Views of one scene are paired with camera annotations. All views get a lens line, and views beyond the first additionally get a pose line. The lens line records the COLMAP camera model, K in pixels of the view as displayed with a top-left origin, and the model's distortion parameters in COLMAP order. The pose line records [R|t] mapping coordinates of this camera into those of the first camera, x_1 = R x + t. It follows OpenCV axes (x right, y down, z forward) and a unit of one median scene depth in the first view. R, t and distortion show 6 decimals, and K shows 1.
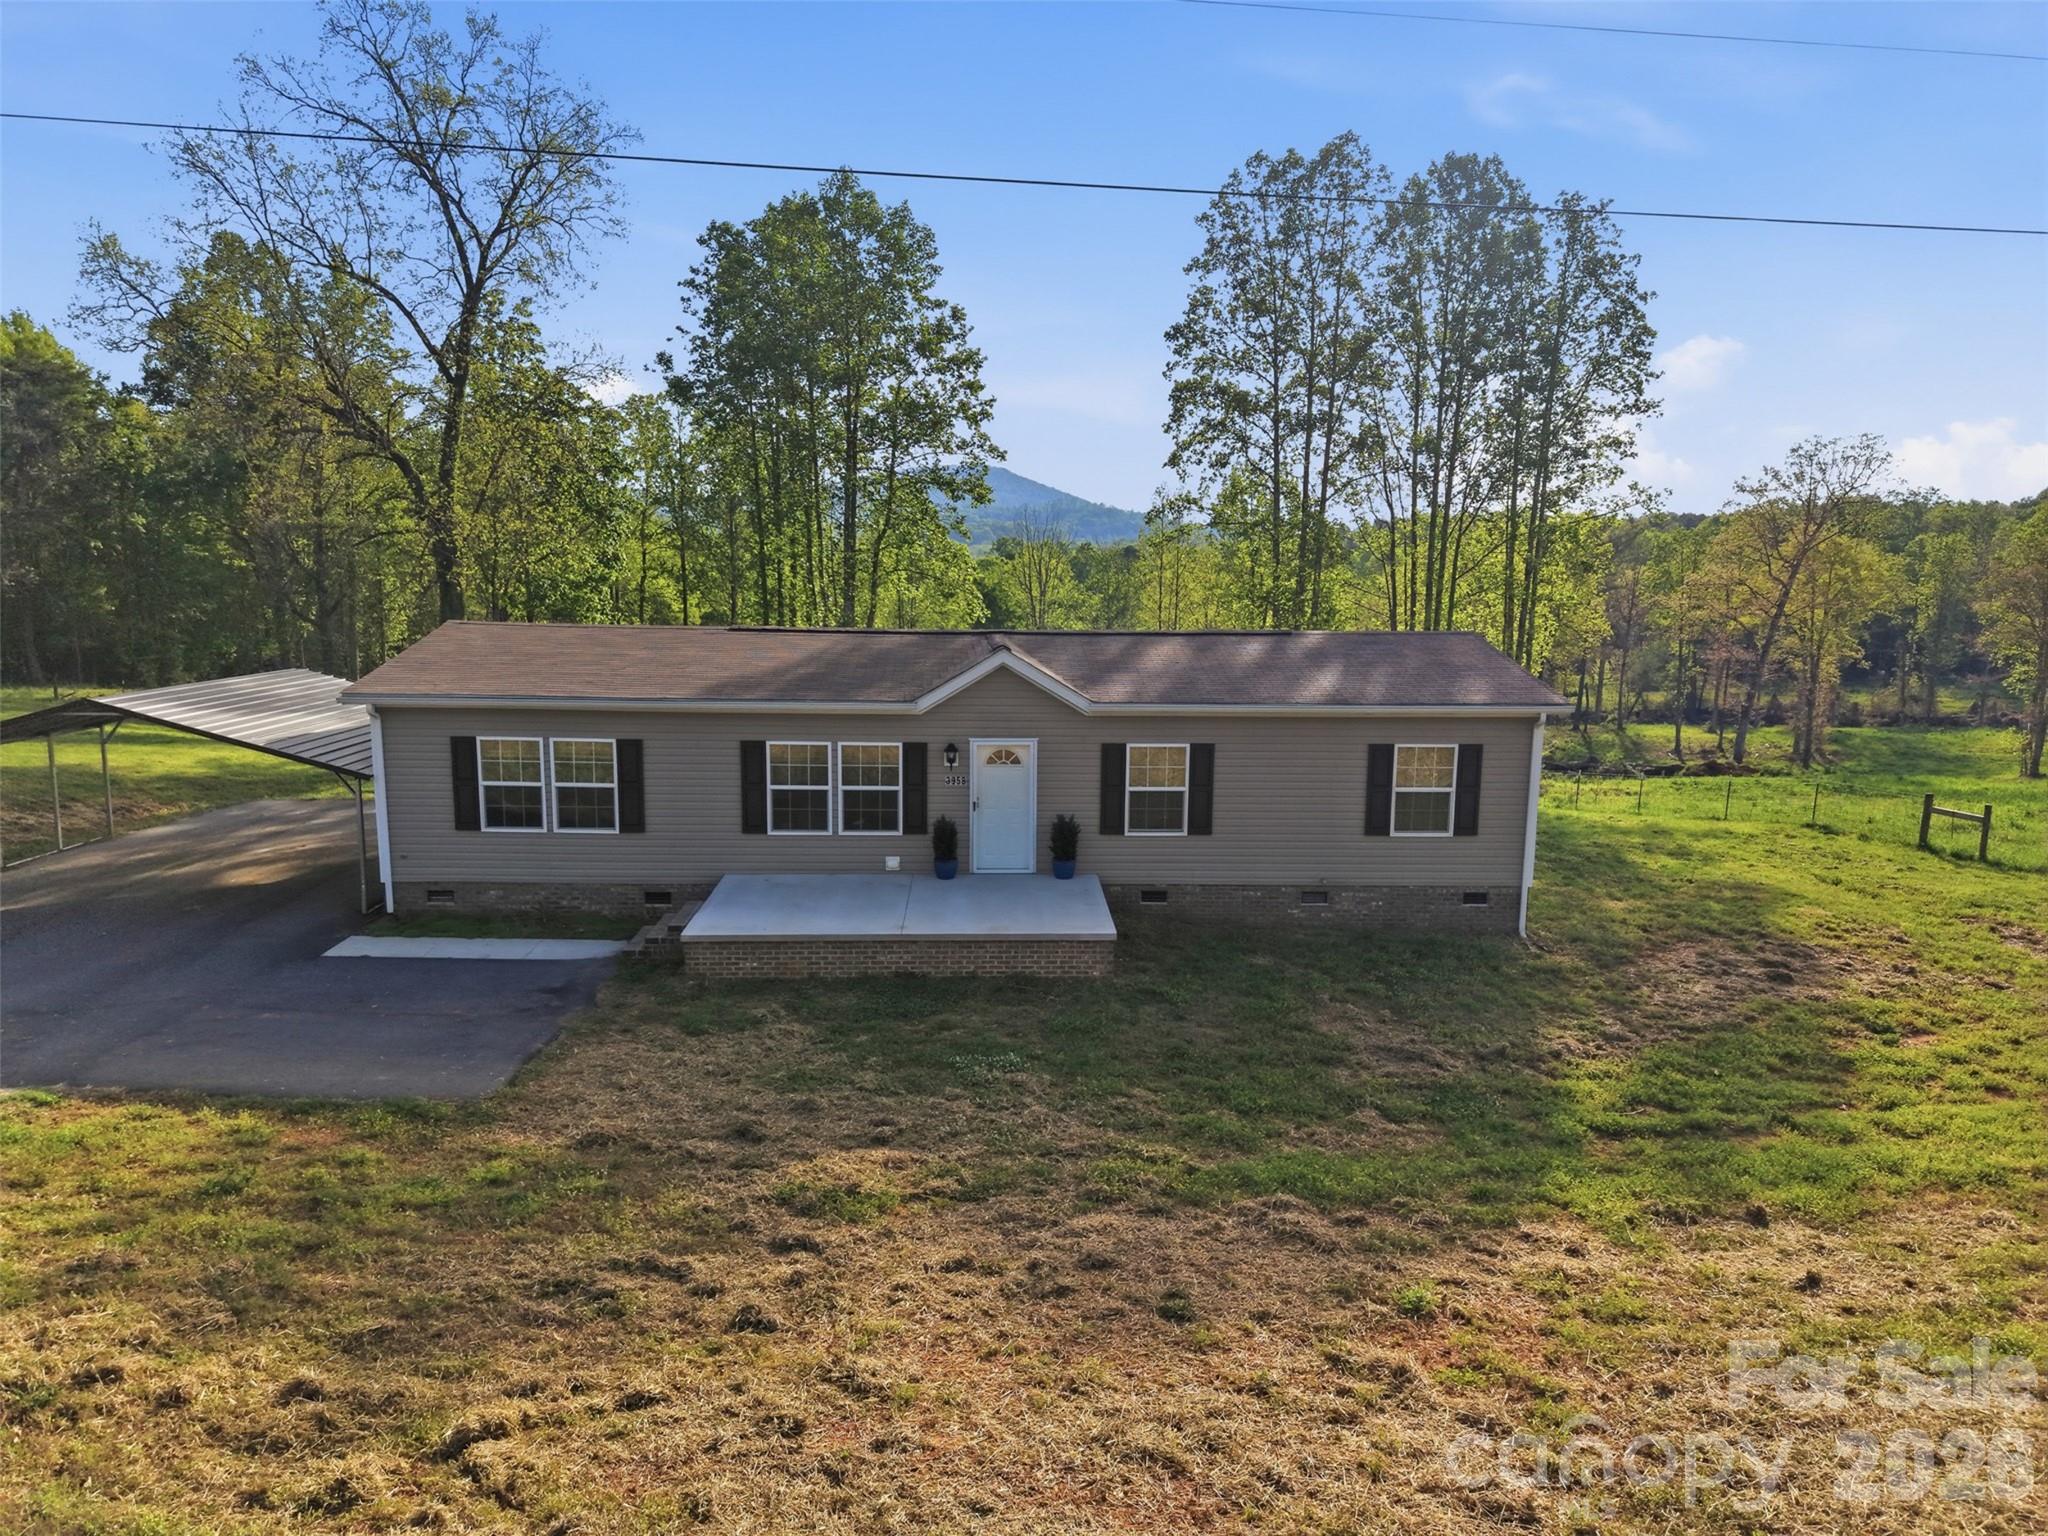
lens RADIAL K [[1427.1, 0, 1024.0], [0, 1427.1, 768.0], [0, 0, 1]] dist [0.015057, -0.002463]
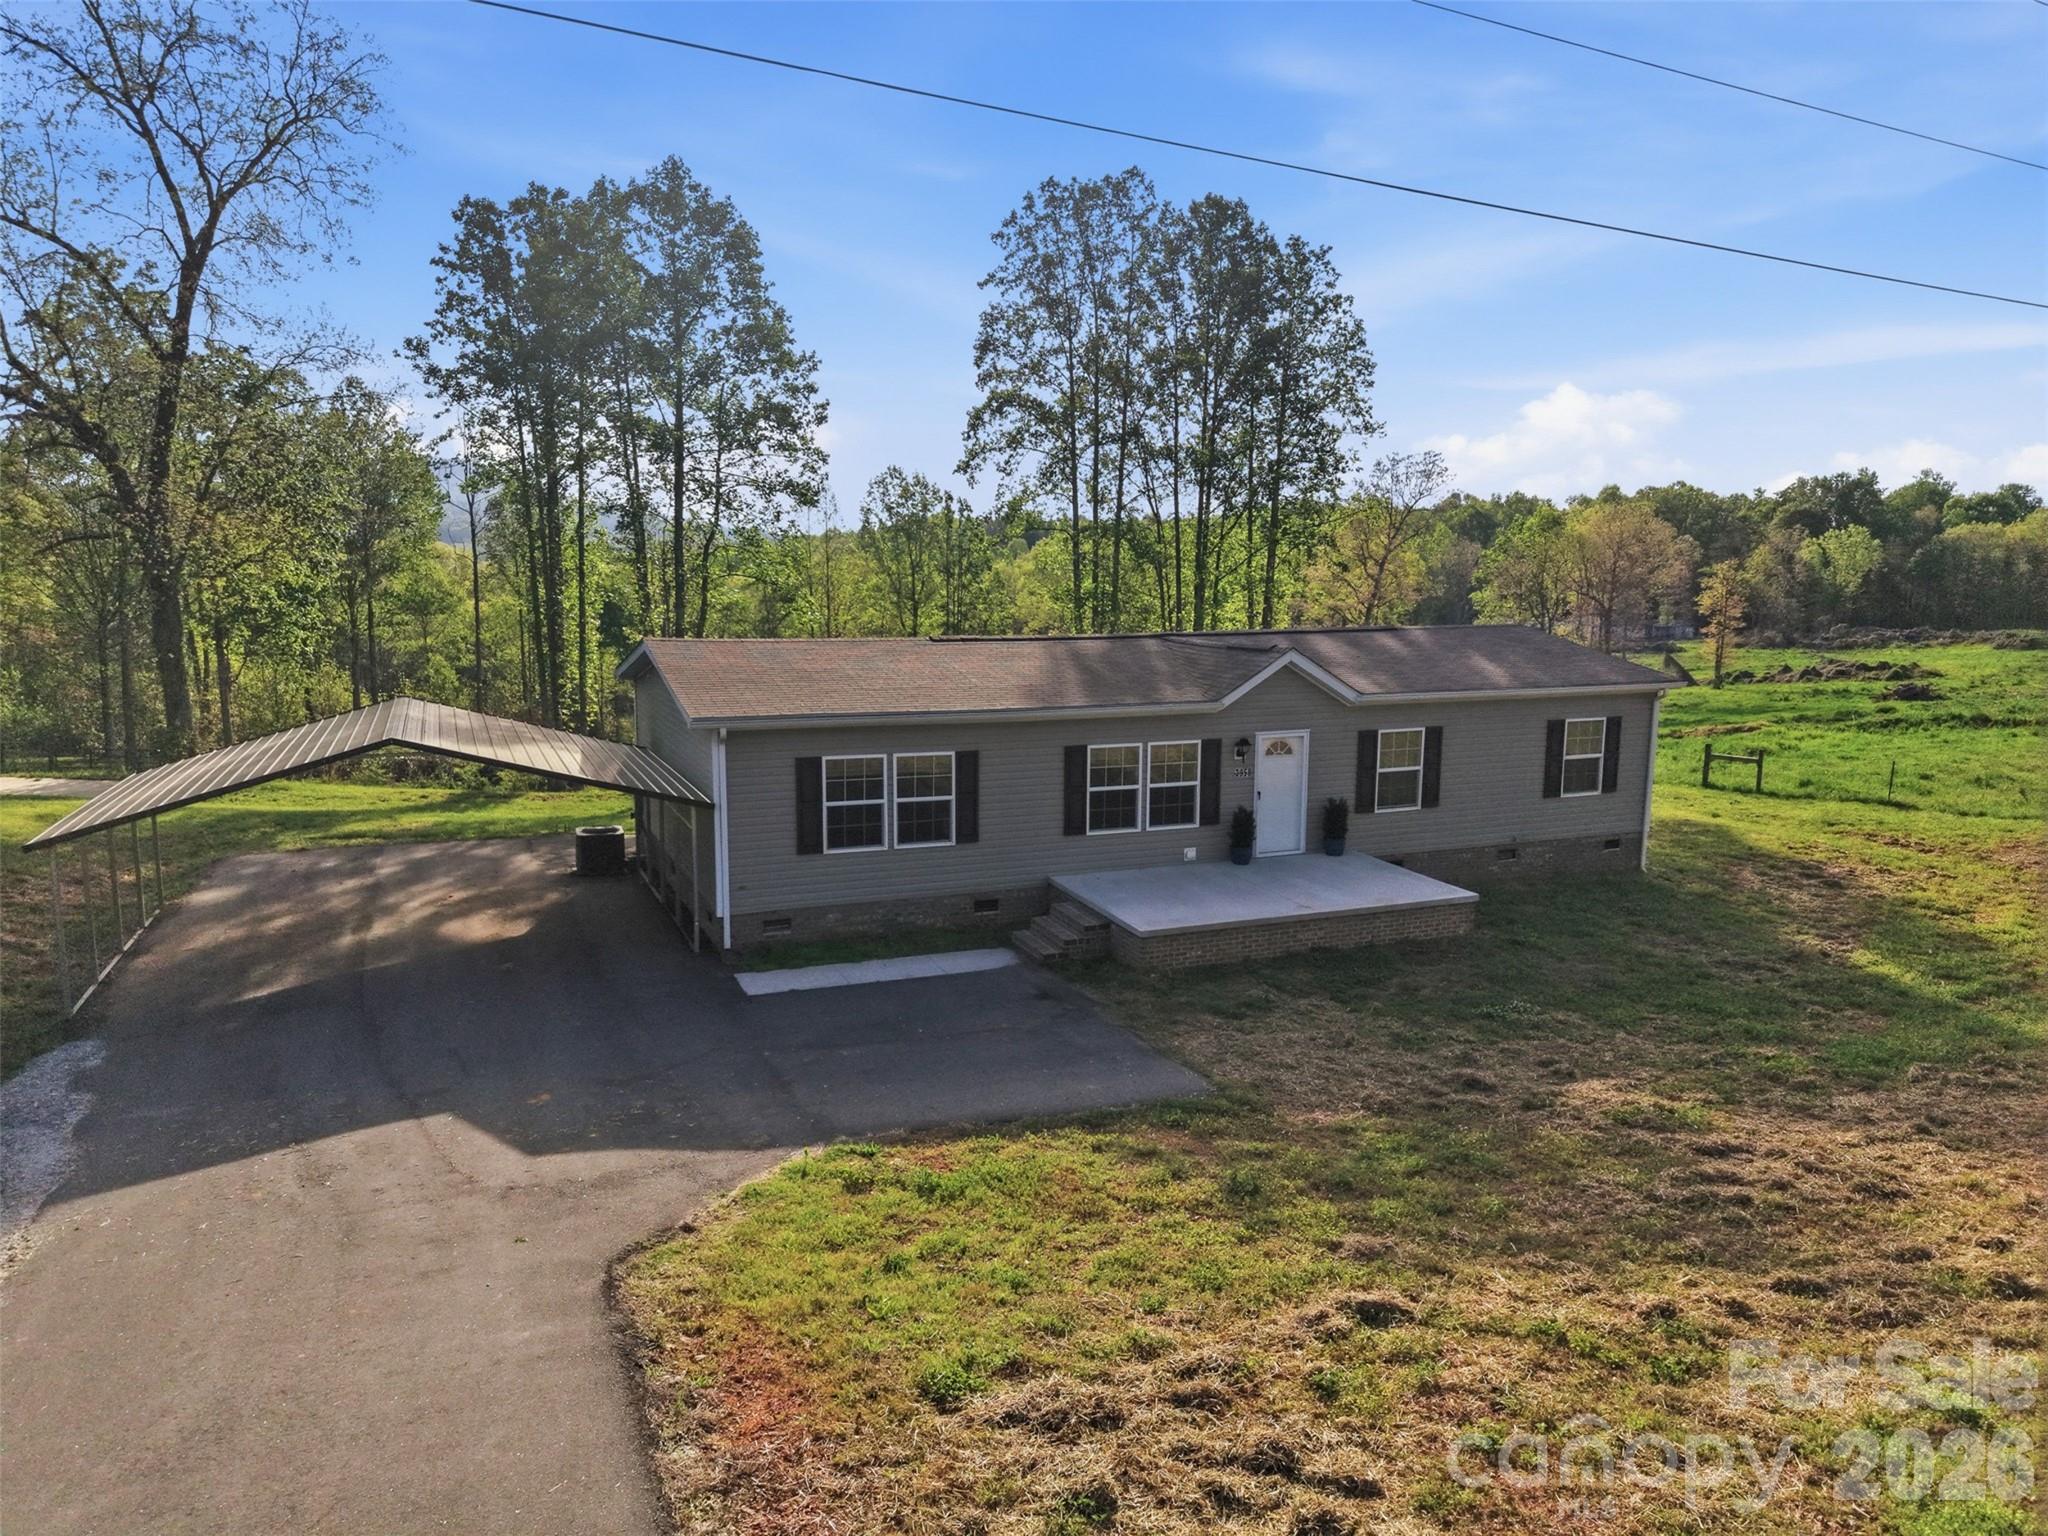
lens RADIAL K [[1428.2, 0, 1024.0], [0, 1428.2, 768.0], [0, 0, 1]] dist [0.003990, -0.005437]
pose [[0.930717, -0.058424, 0.361045, -0.596347], [0.057669, 0.998253, 0.012876, -0.018148], [-0.361166, 0.008837, 0.932460, 0.050966]]
